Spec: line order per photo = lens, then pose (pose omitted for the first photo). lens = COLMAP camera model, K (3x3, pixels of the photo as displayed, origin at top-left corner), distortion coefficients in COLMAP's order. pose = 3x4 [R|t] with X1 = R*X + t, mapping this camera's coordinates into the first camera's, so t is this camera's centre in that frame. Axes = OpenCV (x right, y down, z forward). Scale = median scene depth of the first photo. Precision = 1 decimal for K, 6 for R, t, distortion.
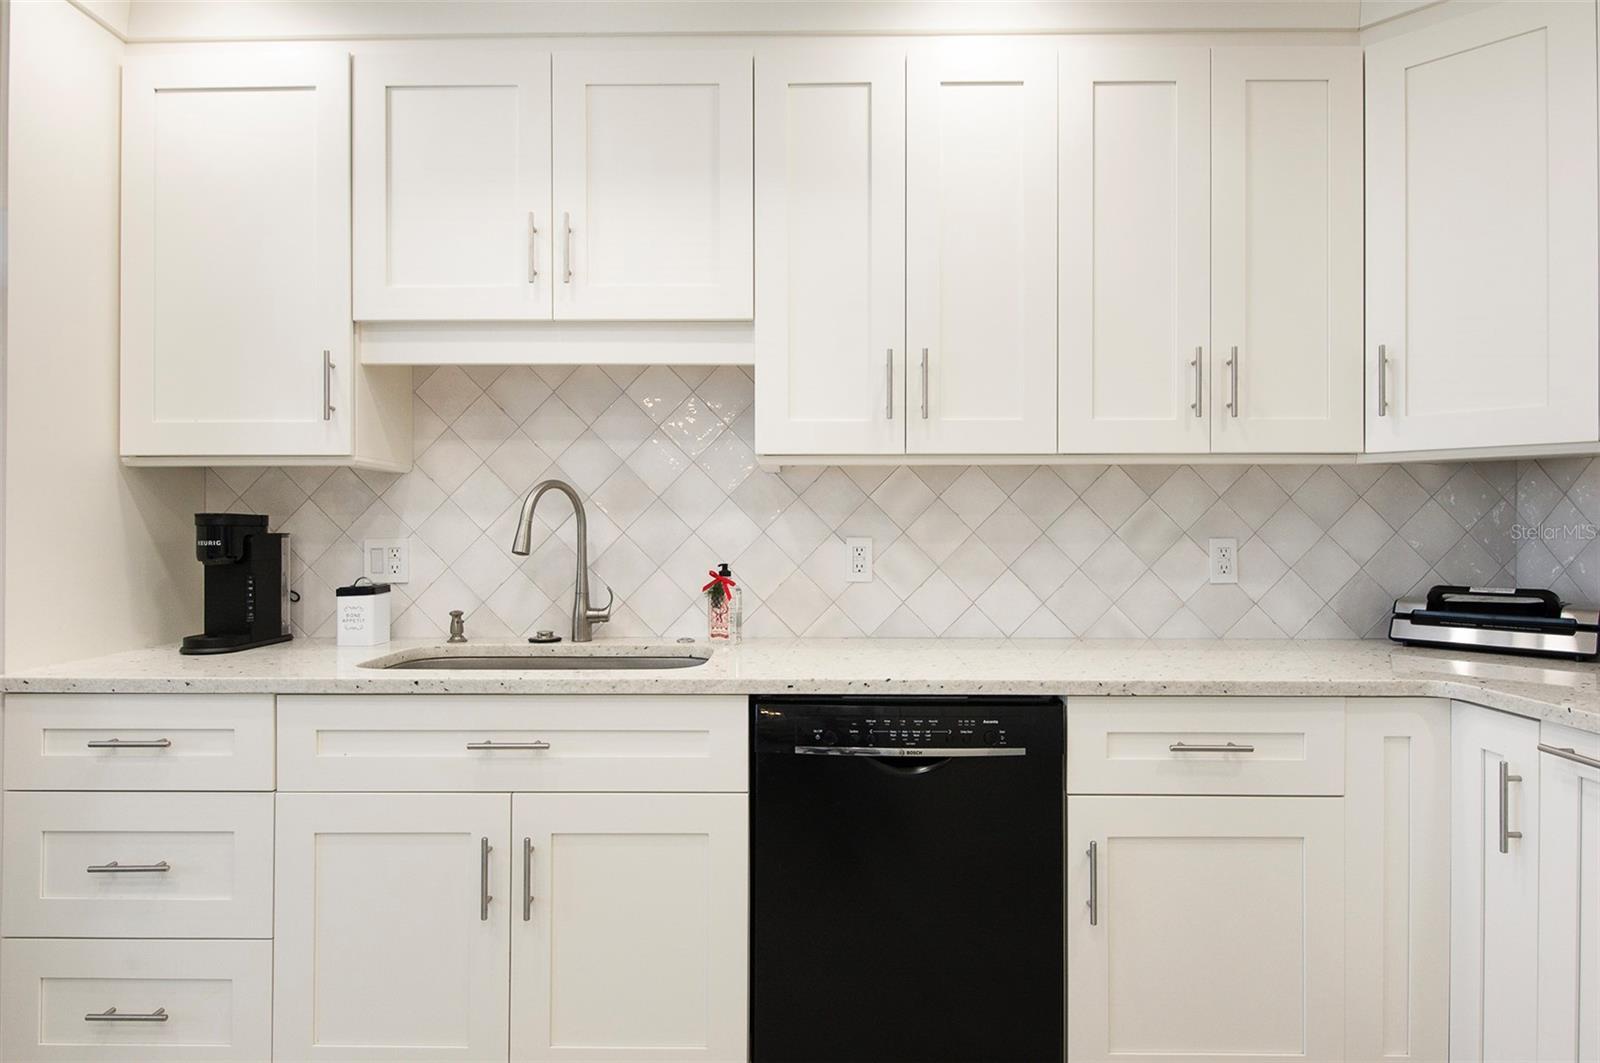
lens RADIAL K [[875.0, 0, 844.0], [0, 875.0, 551.3], [0, 0, 1]] dist [-0.005010, -0.001604]
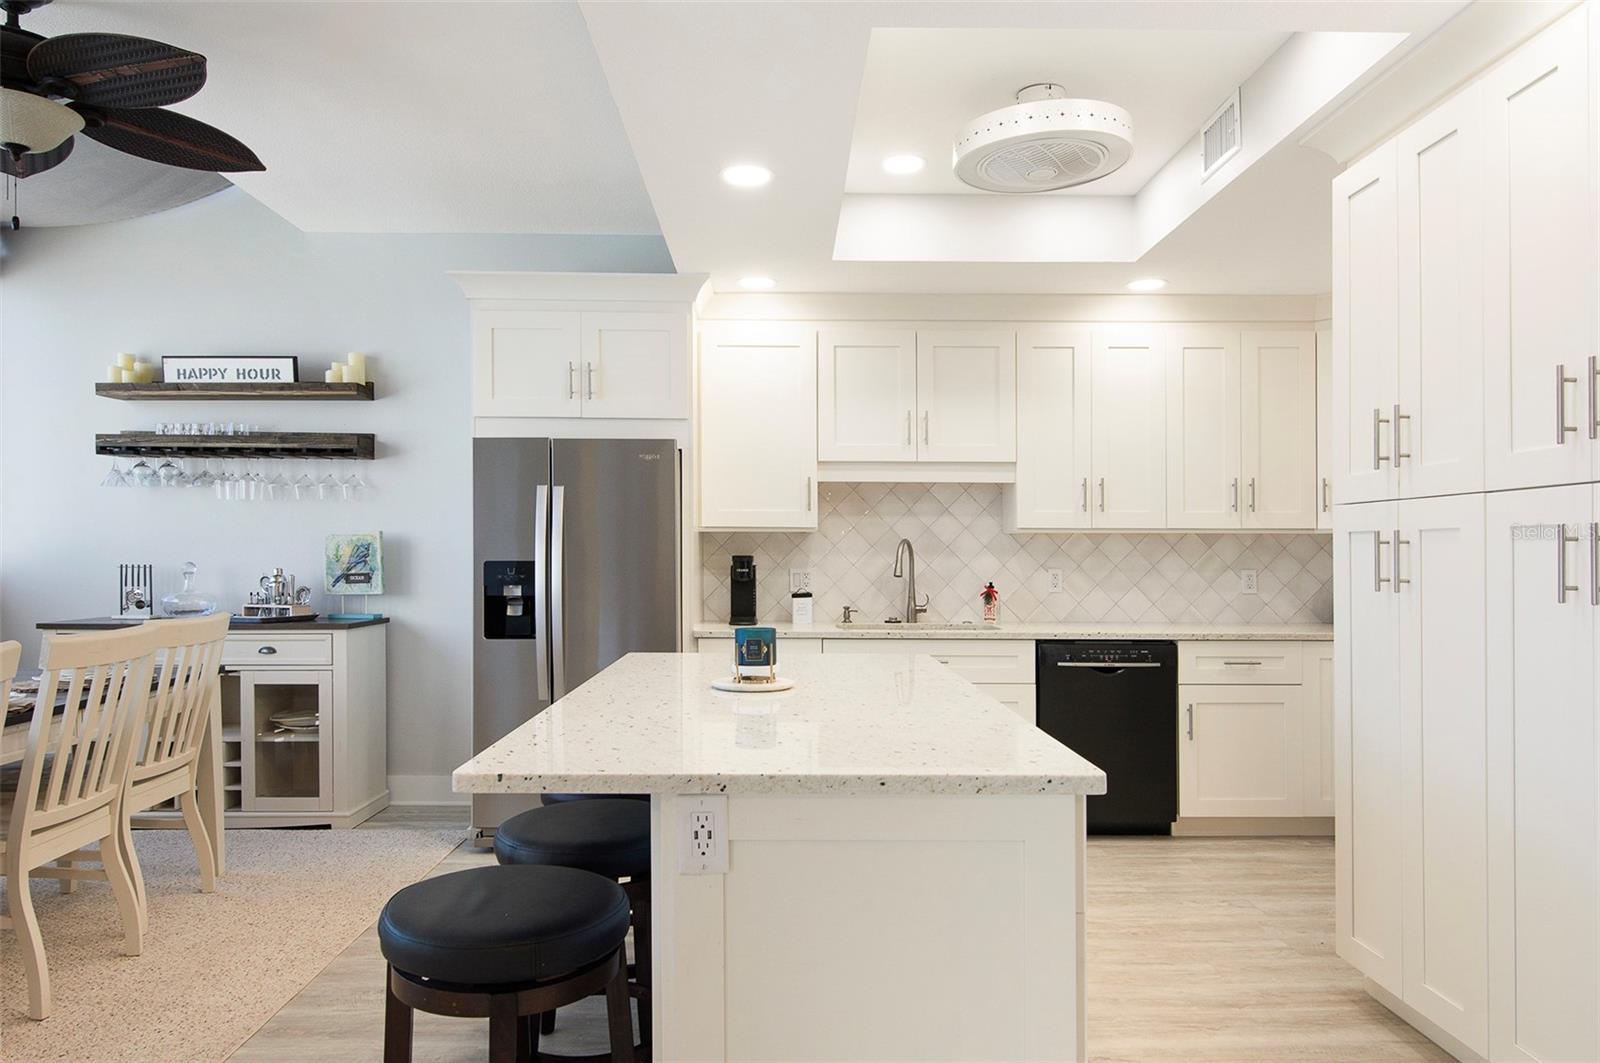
lens RADIAL K [[1081.8, 0, 817.7], [0, 1081.8, 553.2], [0, 0, 1]] dist [0.021740, -0.026166]
pose [[0.999849, 0.003959, 0.016911, -0.583282], [-0.003615, 0.999787, -0.020334, 0.000445], [-0.016988, 0.020270, 0.999650, -1.440051]]
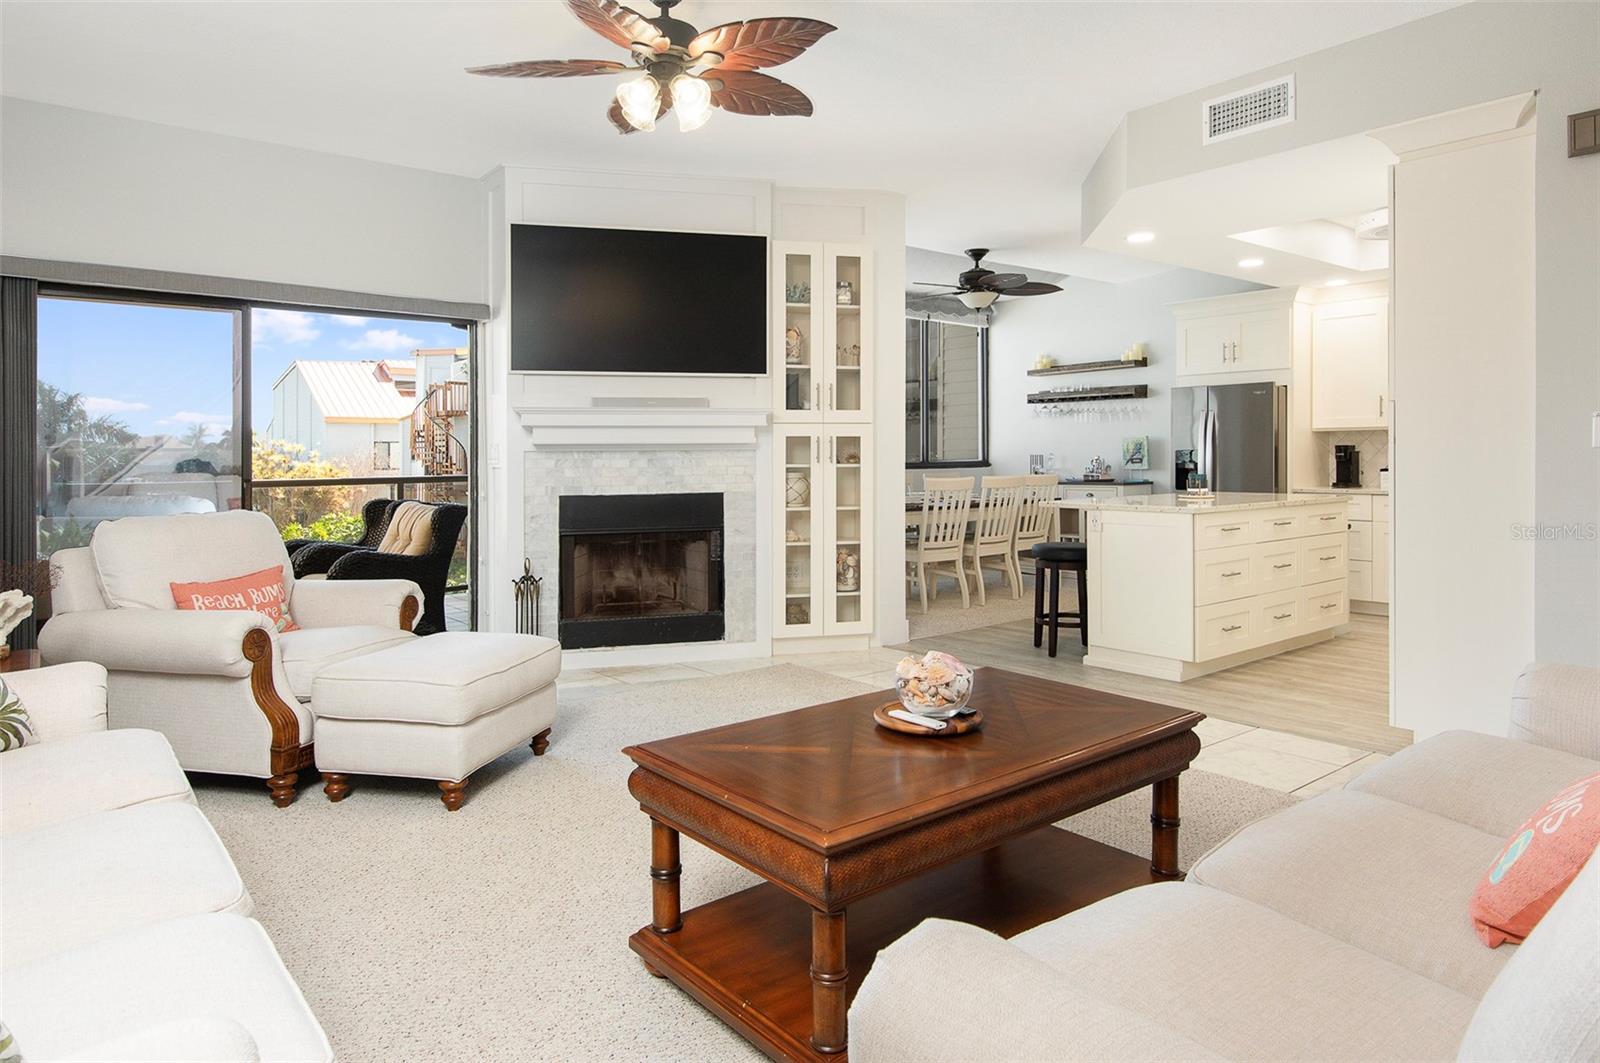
lens RADIAL K [[969.7, 0, 767.0], [0, 969.7, 413.7], [0, 0, 1]] dist [0.019062, -0.020010]
pose [[0.604490, -0.039644, -0.795625, 0.879025], [-0.005617, 0.998524, -0.054022, 0.046869], [0.796593, 0.037125, 0.603375, -2.884377]]
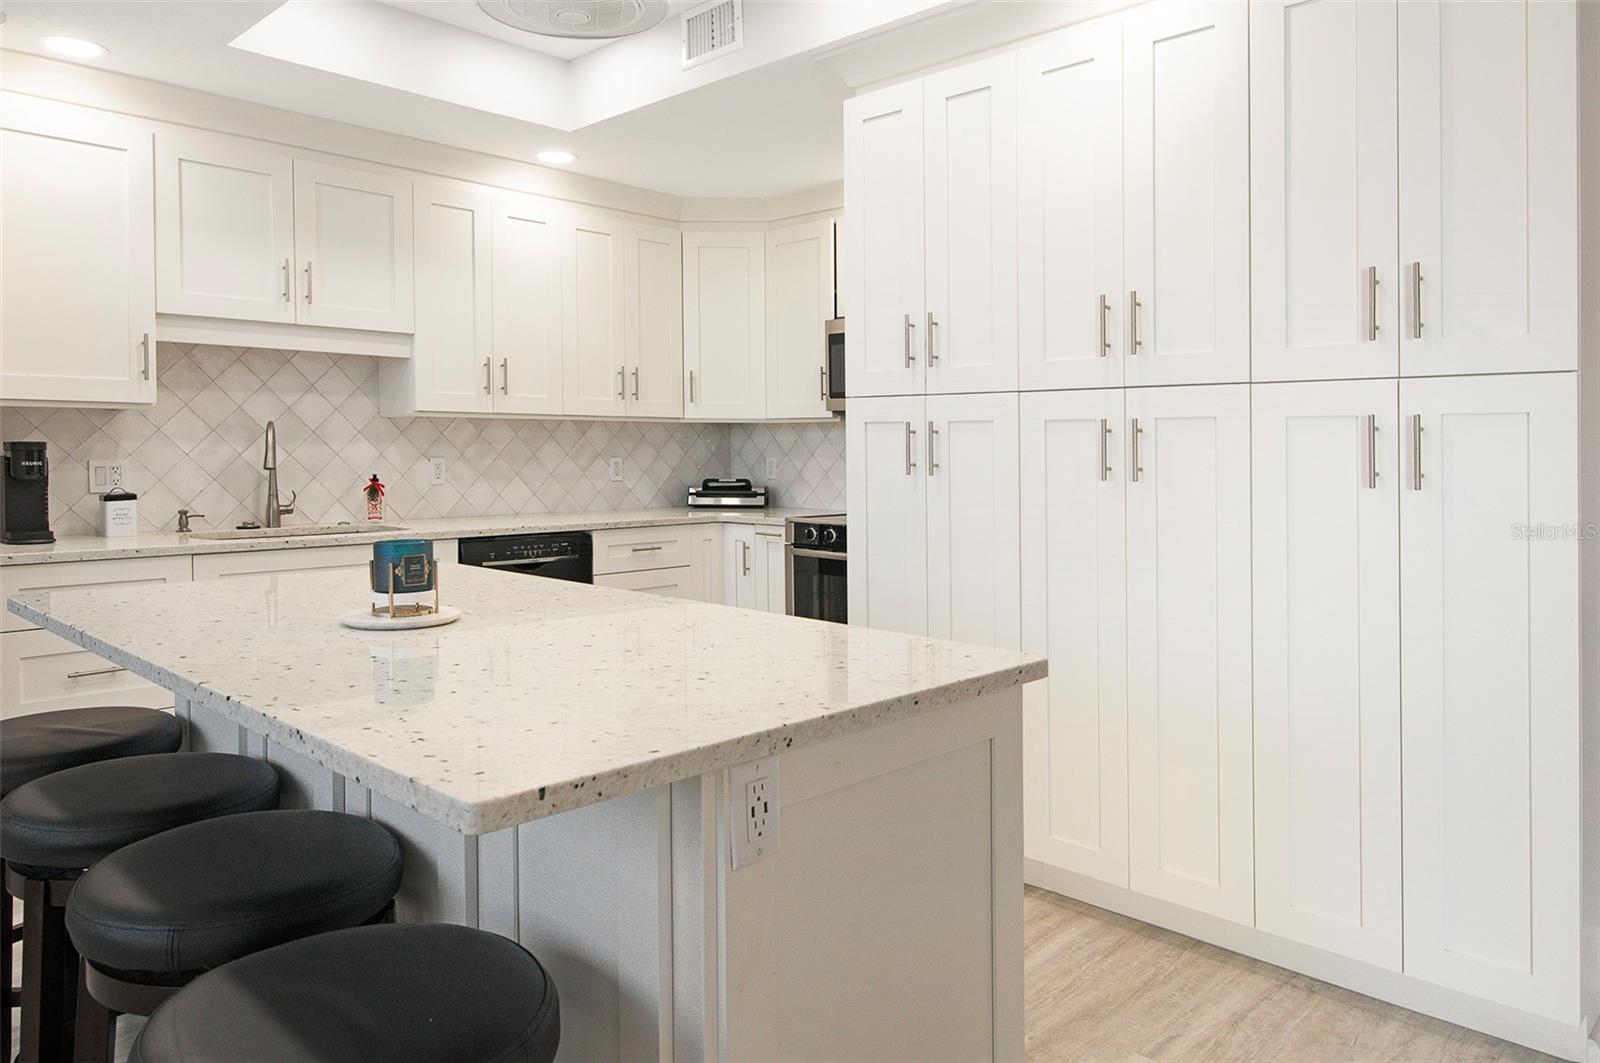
lens RADIAL K [[1081.8, 0, 815.3], [0, 1081.8, 477.2], [0, 0, 1]] dist [0.021740, -0.026166]
pose [[0.678845, -0.016615, 0.734093, -1.118044], [0.008935, 0.999857, 0.014367, -0.001630], [-0.734227, -0.003194, 0.678897, -1.033427]]
